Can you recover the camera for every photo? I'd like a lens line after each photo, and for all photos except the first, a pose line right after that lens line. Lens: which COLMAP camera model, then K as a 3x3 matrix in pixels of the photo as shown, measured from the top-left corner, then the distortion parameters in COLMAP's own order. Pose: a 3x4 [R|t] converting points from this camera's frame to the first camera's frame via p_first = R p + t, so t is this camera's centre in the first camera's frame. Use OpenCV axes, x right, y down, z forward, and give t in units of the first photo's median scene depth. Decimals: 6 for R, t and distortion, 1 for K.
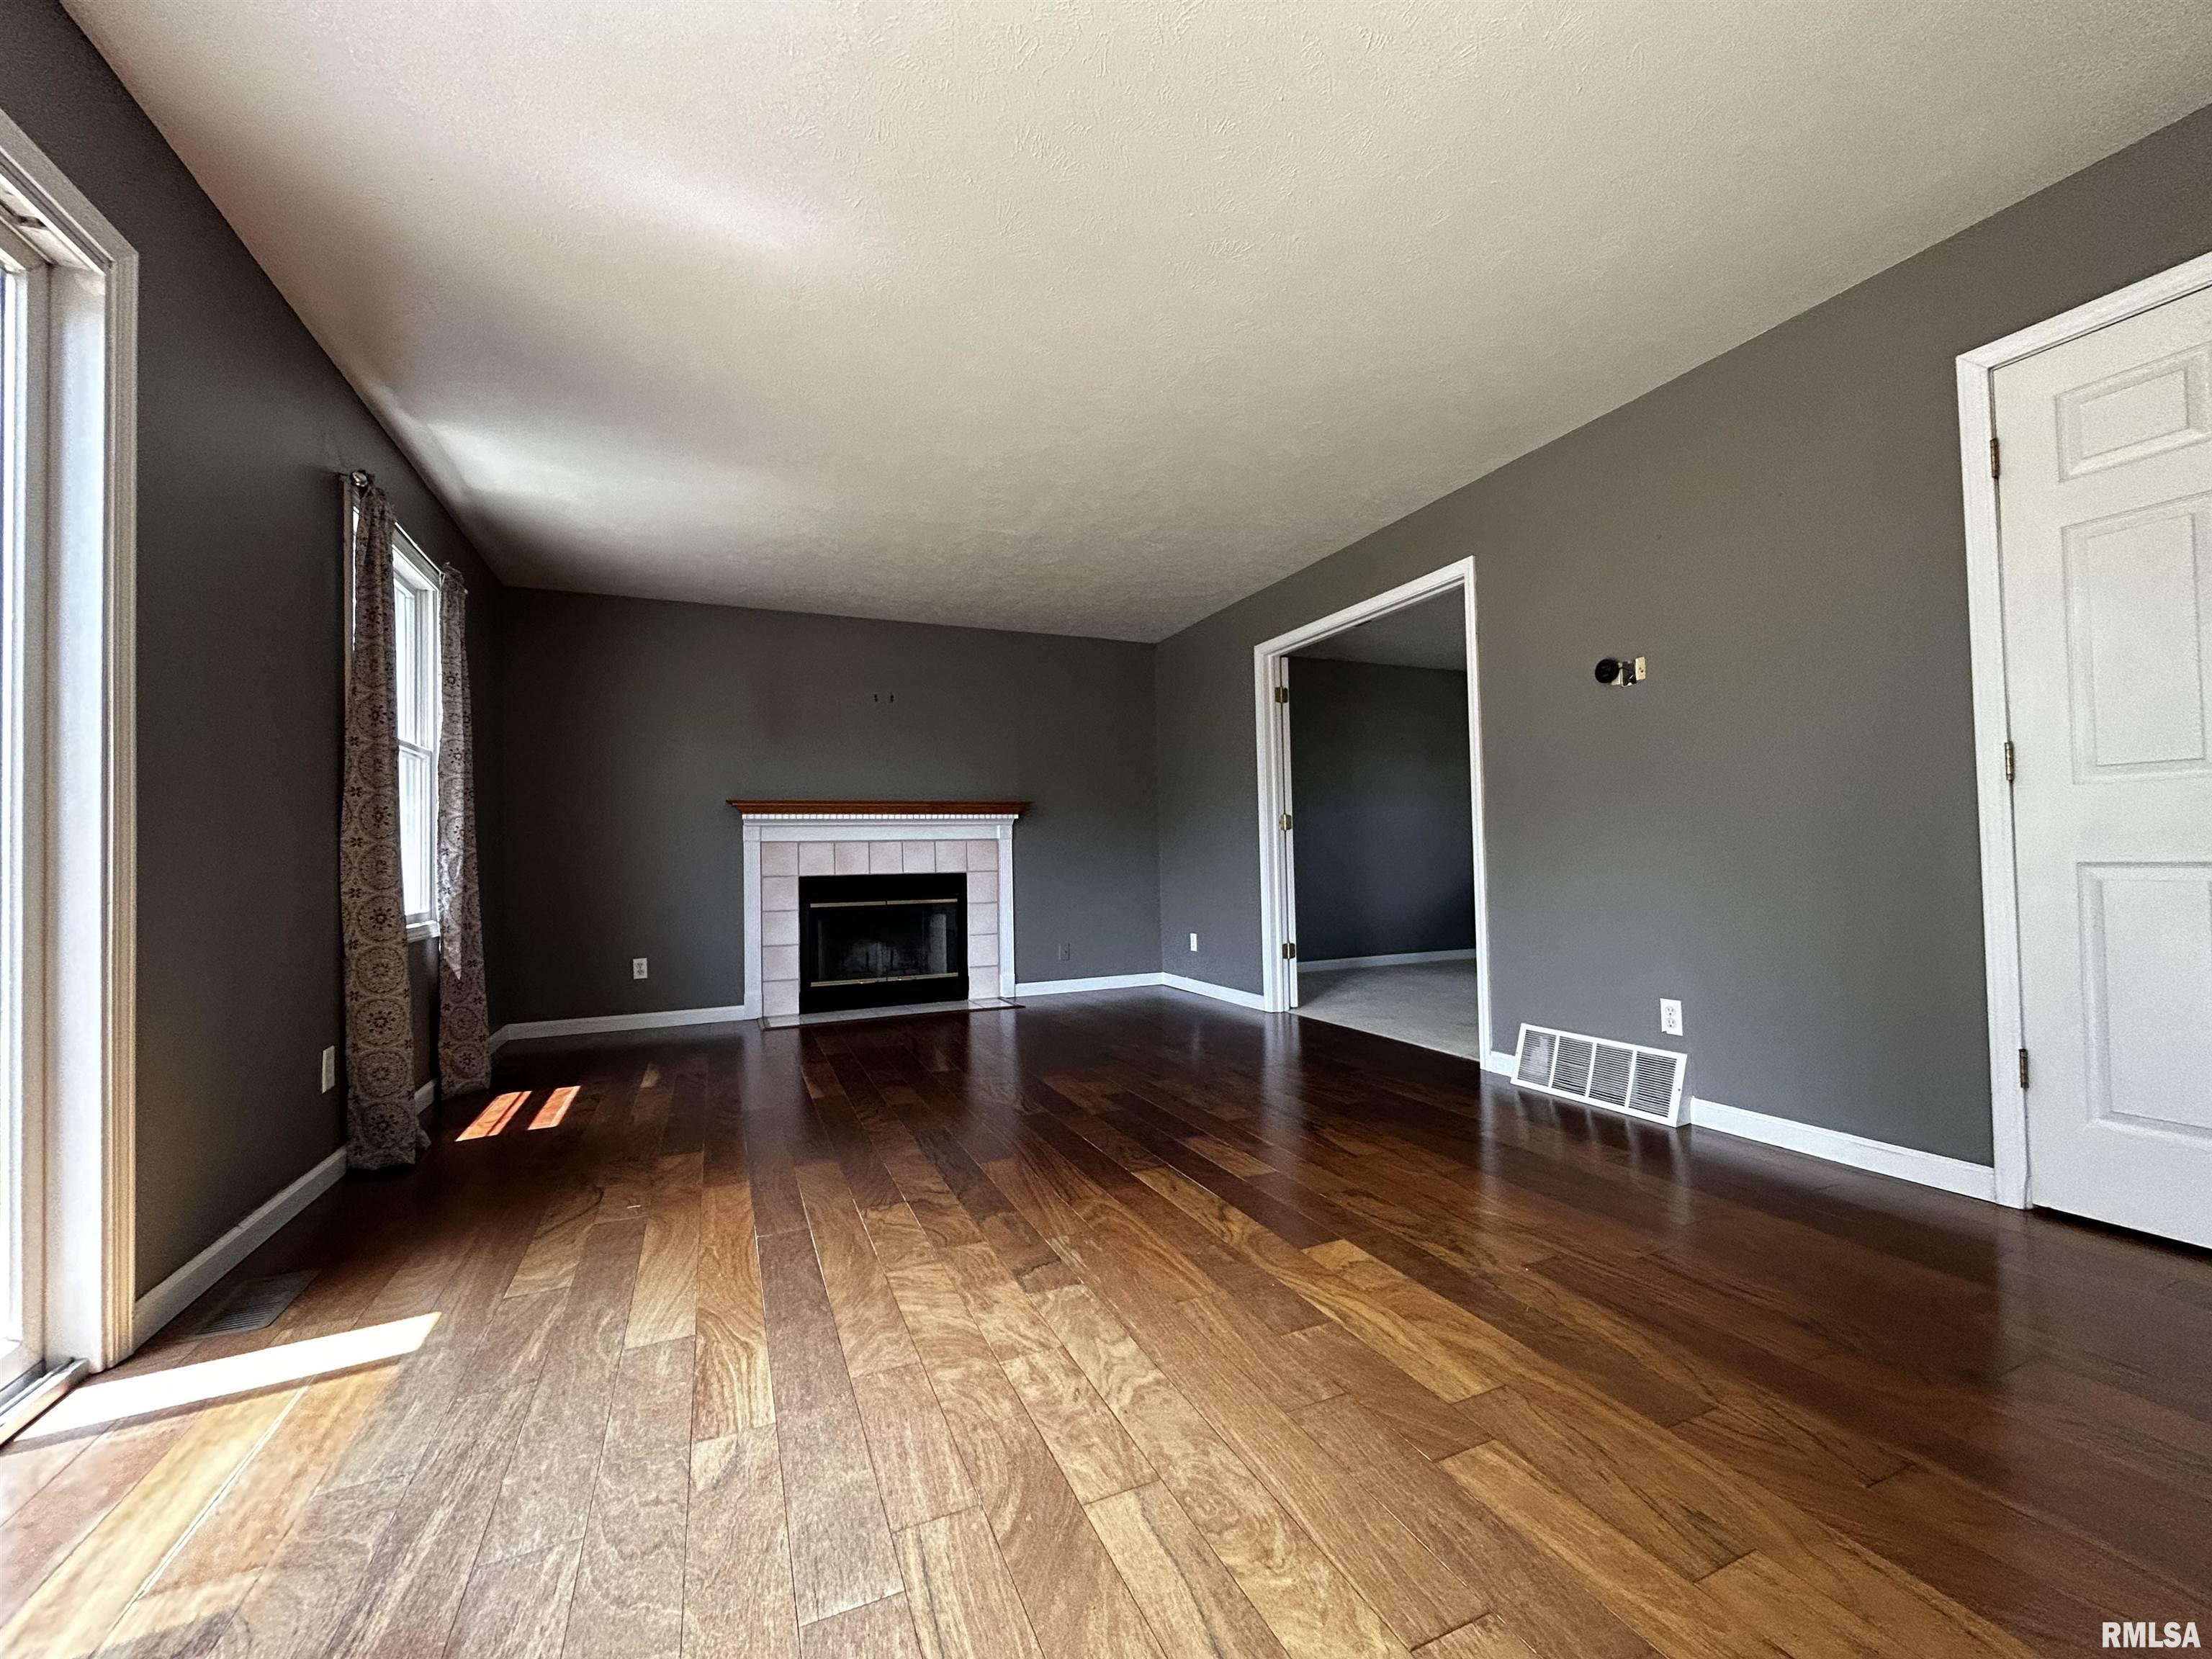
lens RADIAL K [[883.4, 0, 1106.0], [0, 883.4, 829.5], [0, 0, 1]] dist [-0.001792, -0.000123]
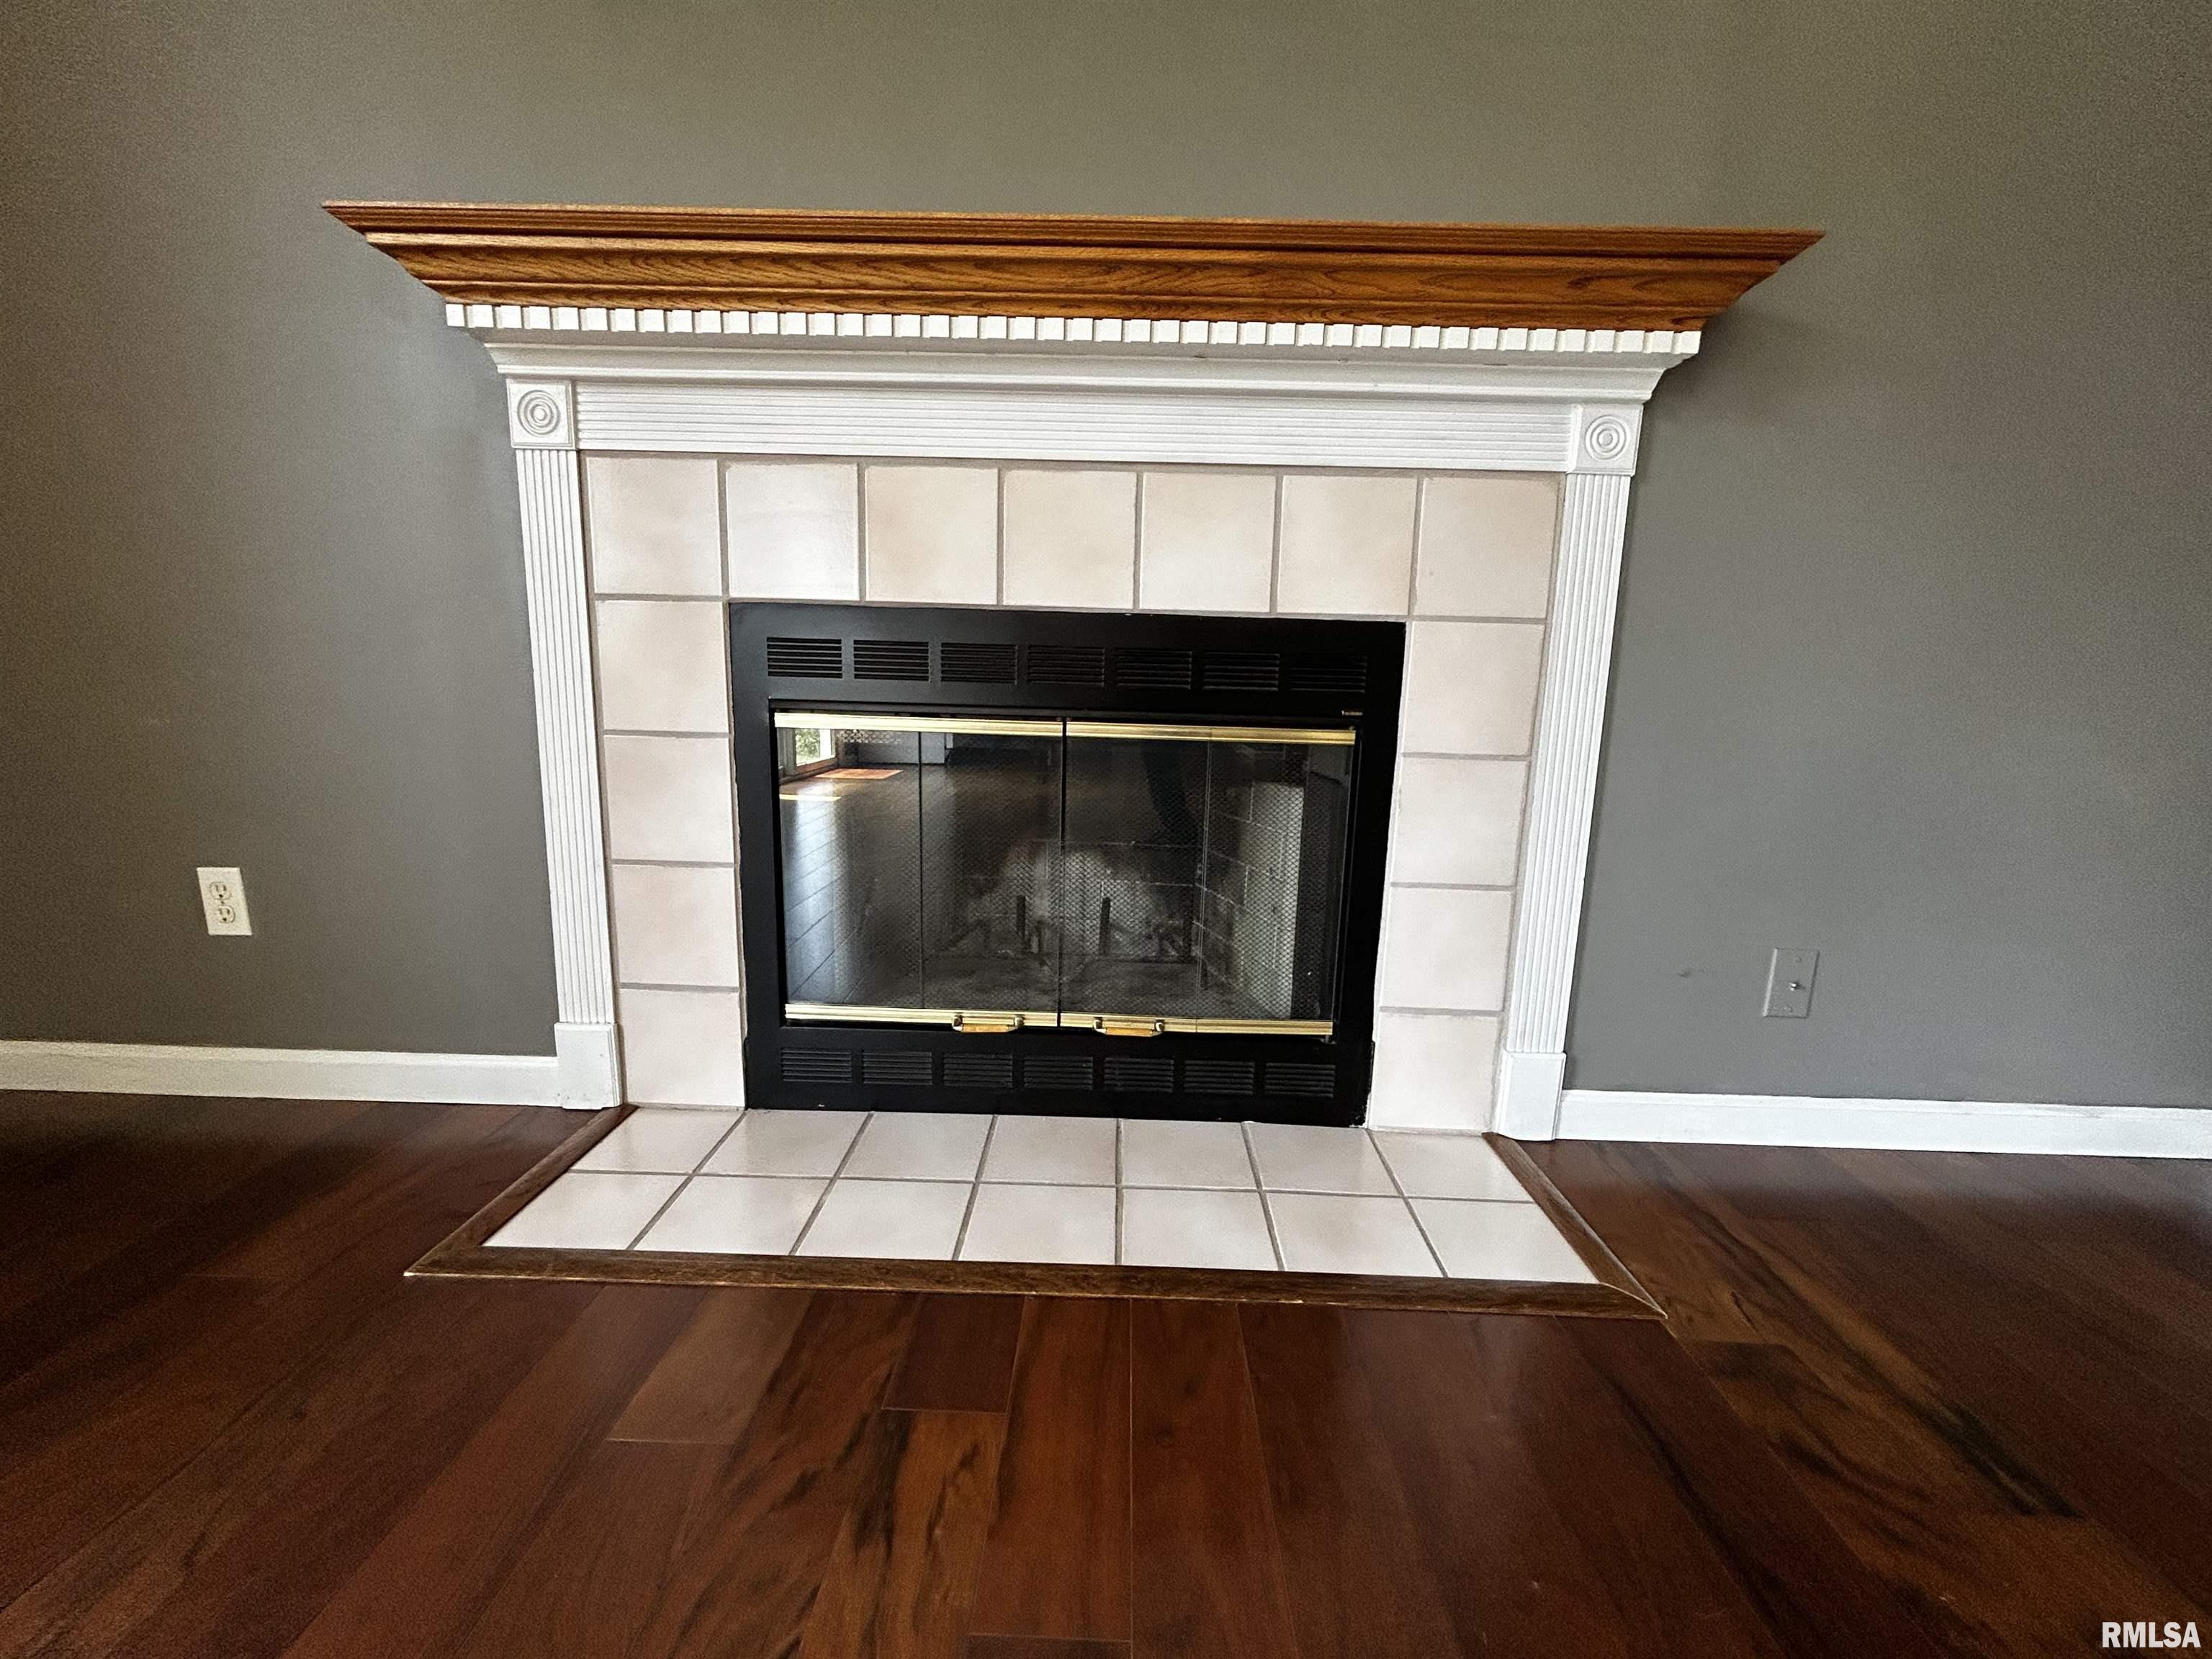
lens RADIAL K [[883.4, 0, 1106.0], [0, 883.4, 829.5], [0, 0, 1]] dist [-0.001792, -0.000123]
pose [[0.909529, 0.106773, -0.401693, -0.132406], [-0.029623, 0.980636, 0.193587, 0.061521], [0.414584, -0.164174, 0.895079, 0.766376]]
